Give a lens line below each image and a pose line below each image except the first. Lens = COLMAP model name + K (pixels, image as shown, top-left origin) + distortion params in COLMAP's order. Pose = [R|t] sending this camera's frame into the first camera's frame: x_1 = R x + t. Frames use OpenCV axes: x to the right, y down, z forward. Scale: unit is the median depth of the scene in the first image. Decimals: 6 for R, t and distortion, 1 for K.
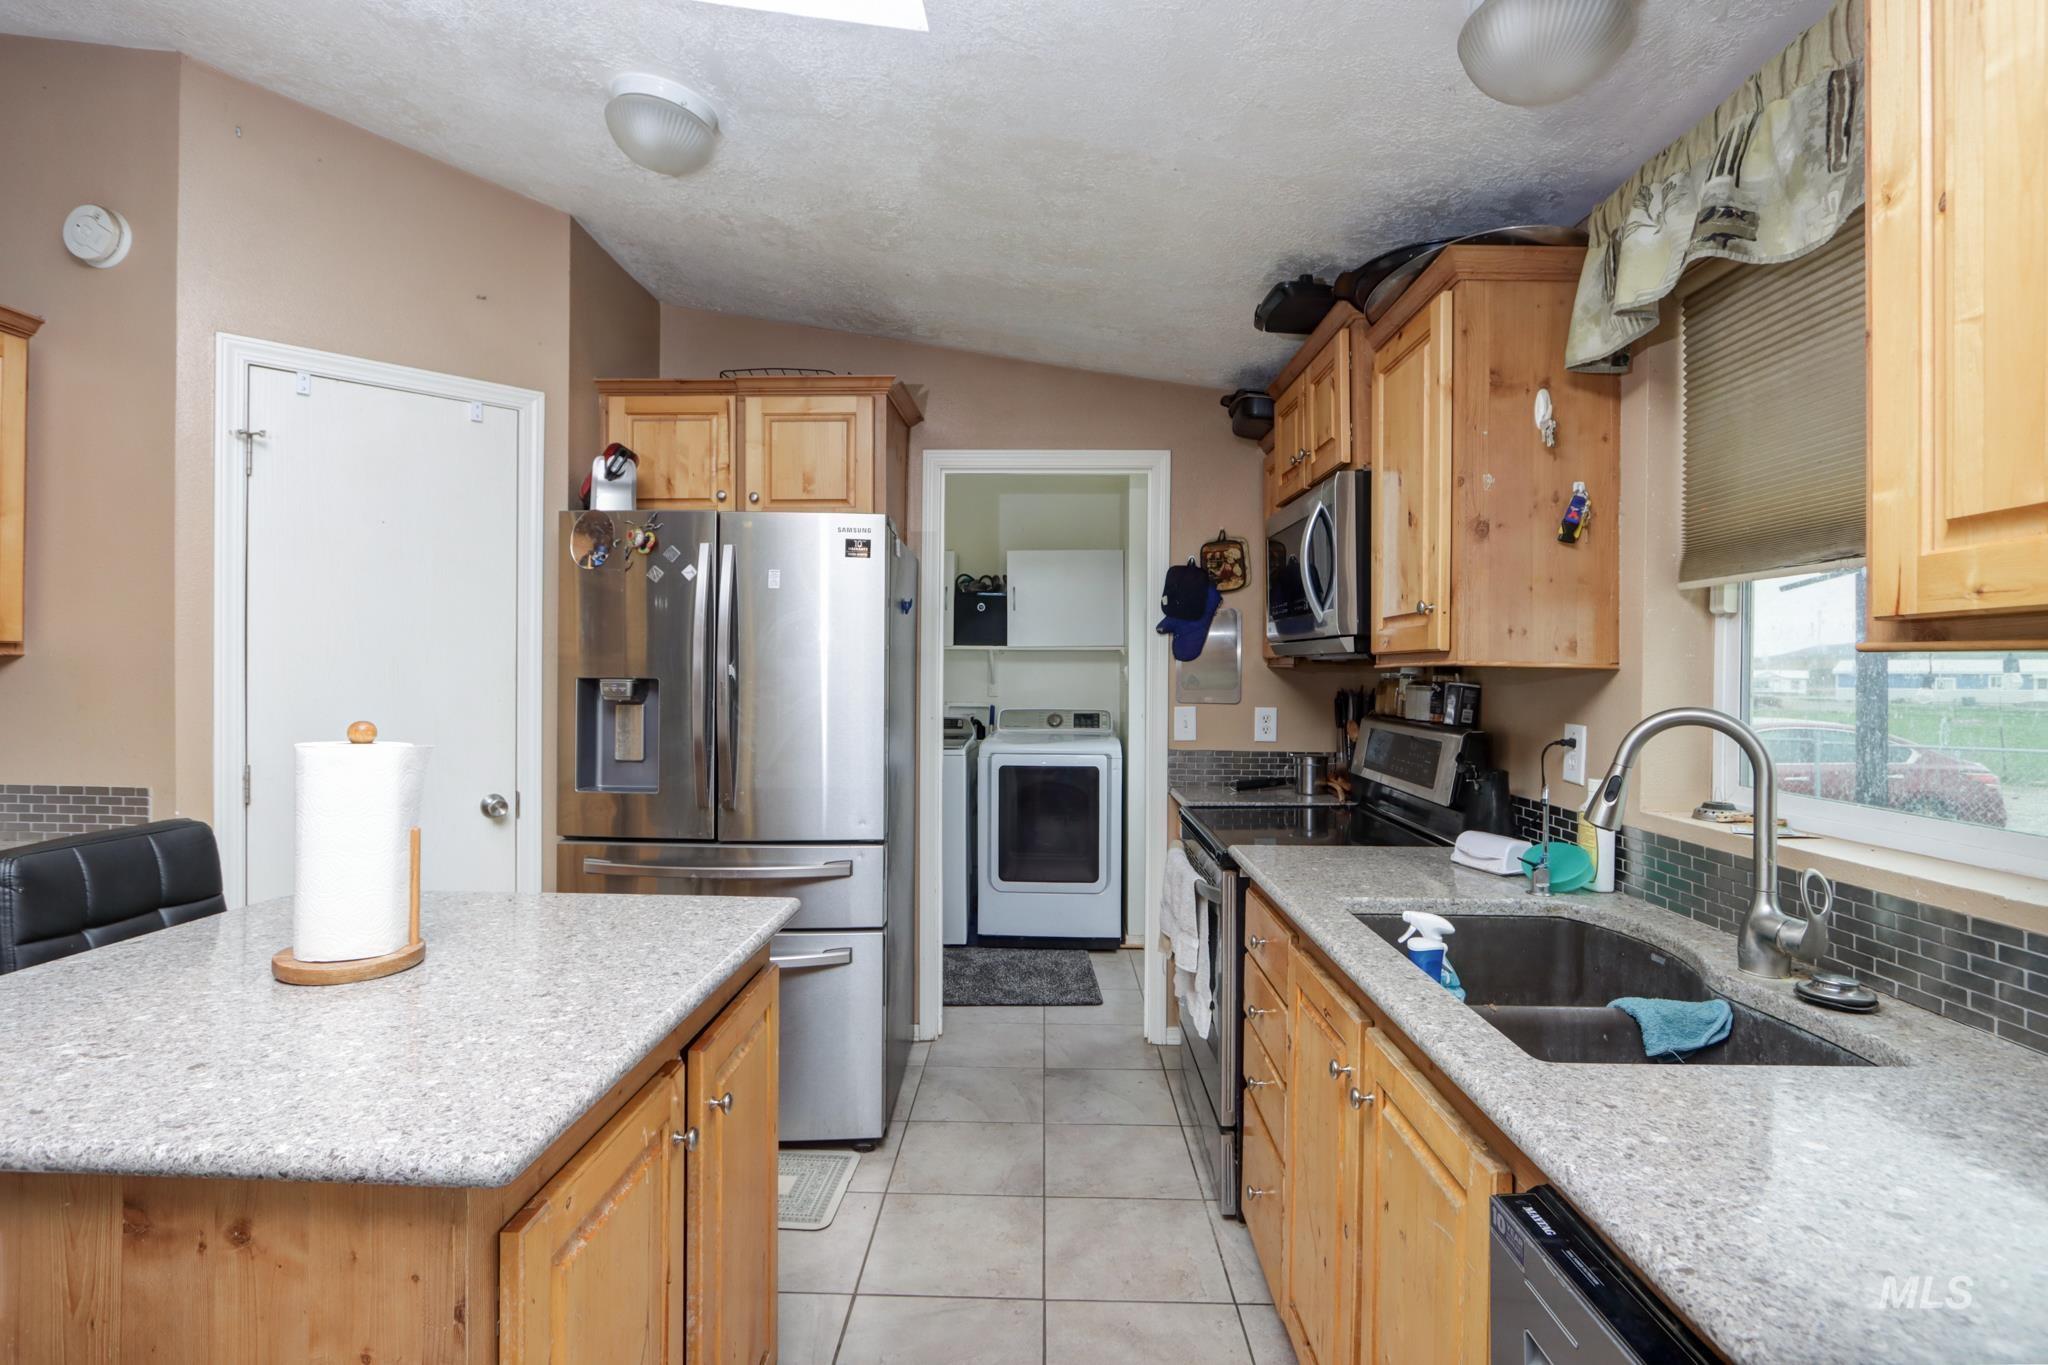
lens RADIAL K [[1018.2, 0, 996.4], [0, 1018.2, 685.7], [0, 0, 1]] dist [-0.011696, -0.000474]
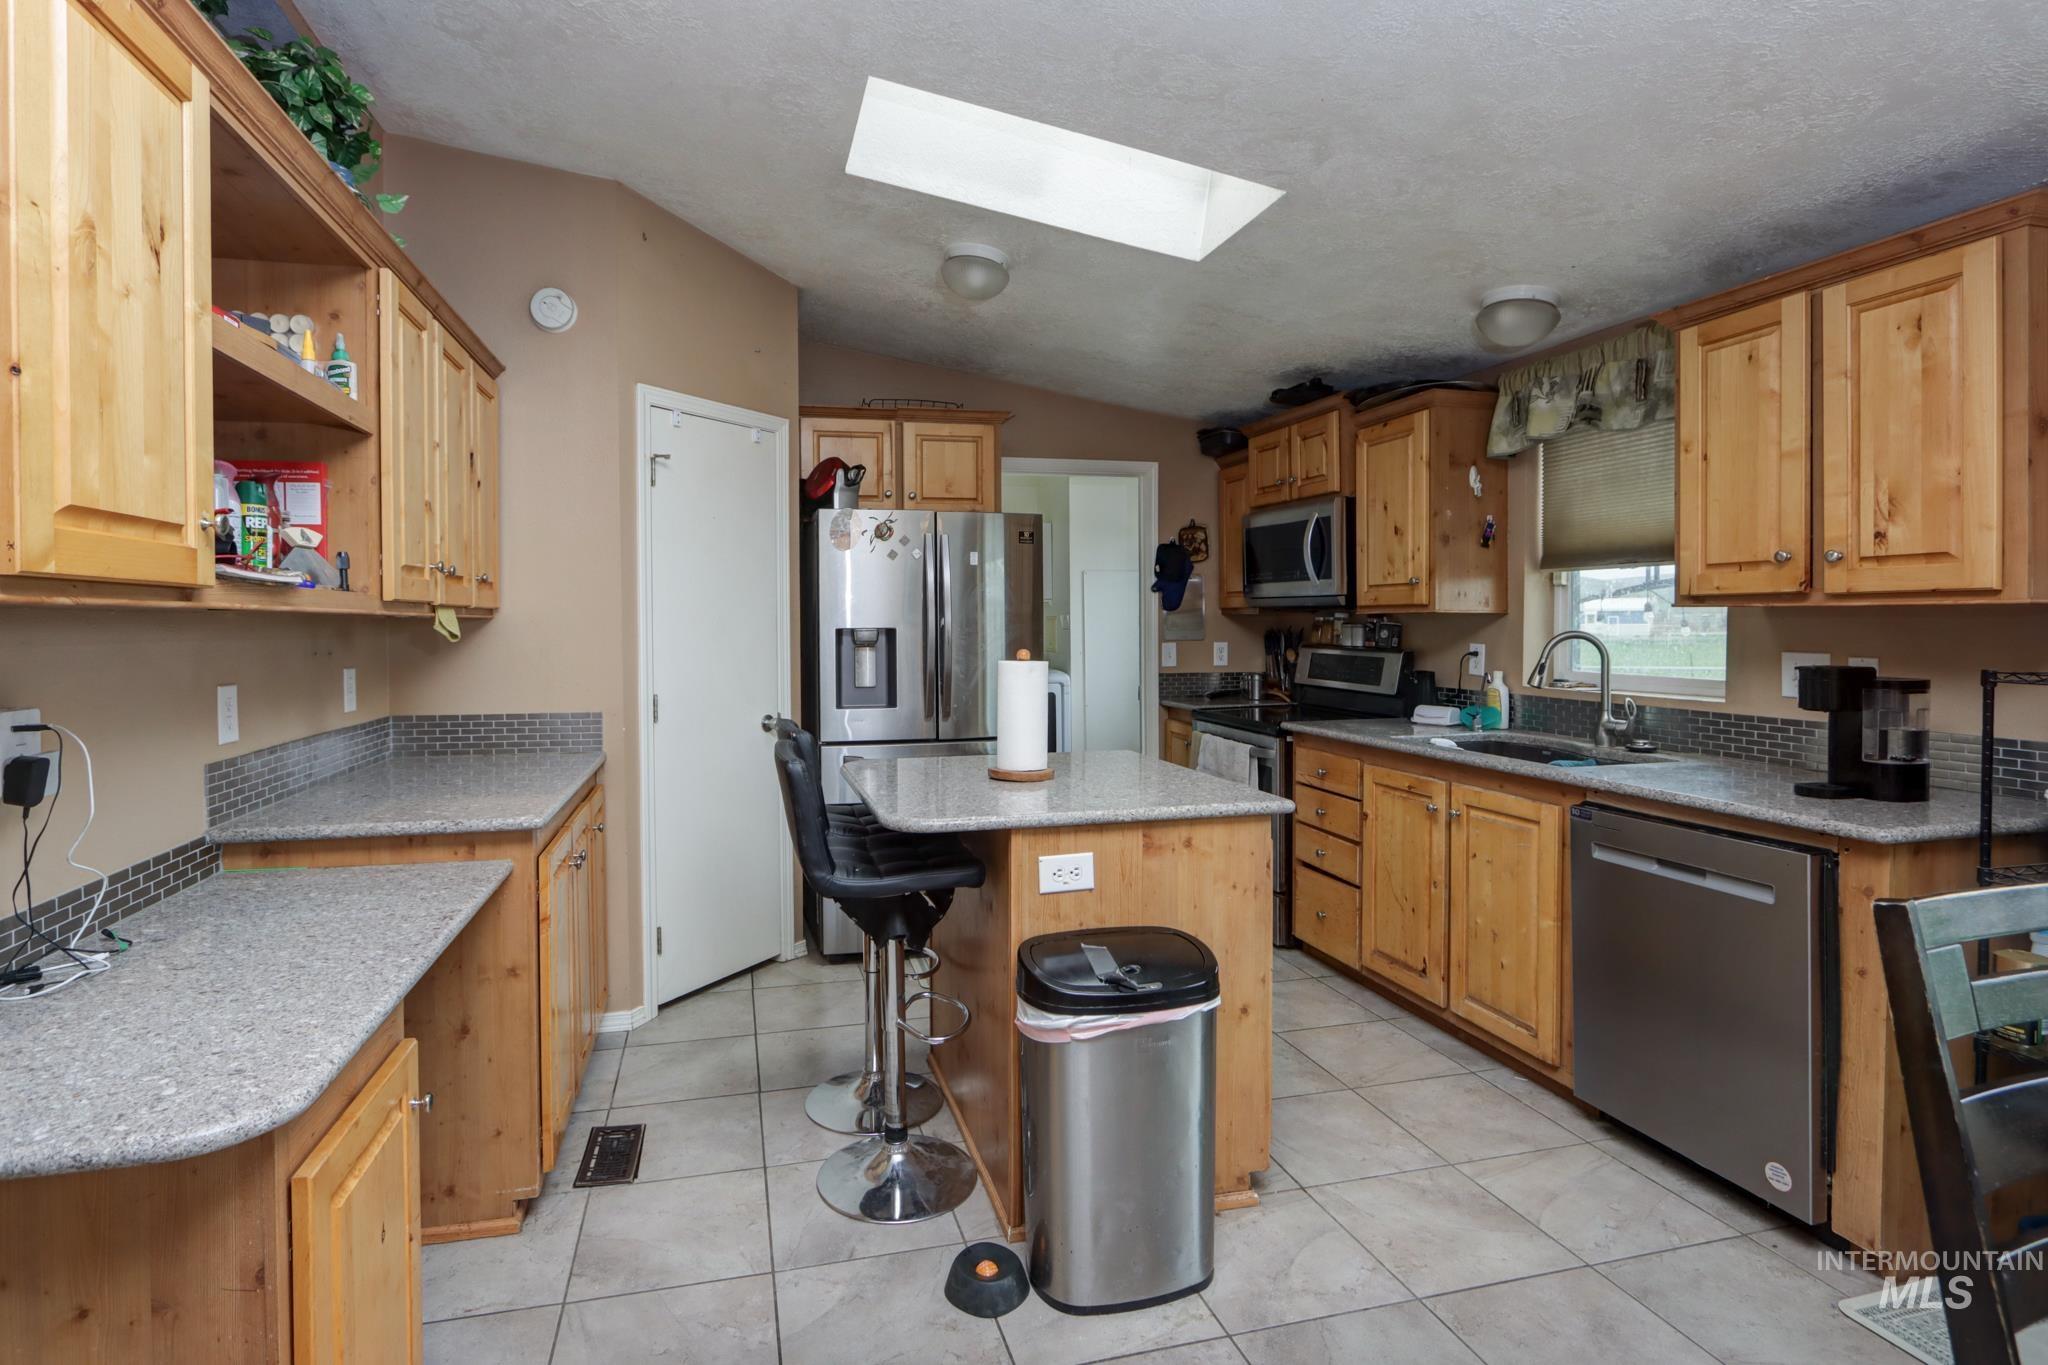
lens RADIAL K [[1000.9, 0, 1003.0], [0, 1000.9, 657.9], [0, 0, 1]] dist [-0.005297, 0.001072]
pose [[0.963657, -0.024923, 0.265976, -0.711489], [0.018499, 0.999474, 0.026631, -0.000354], [-0.266500, -0.020742, 0.963612, -0.499531]]
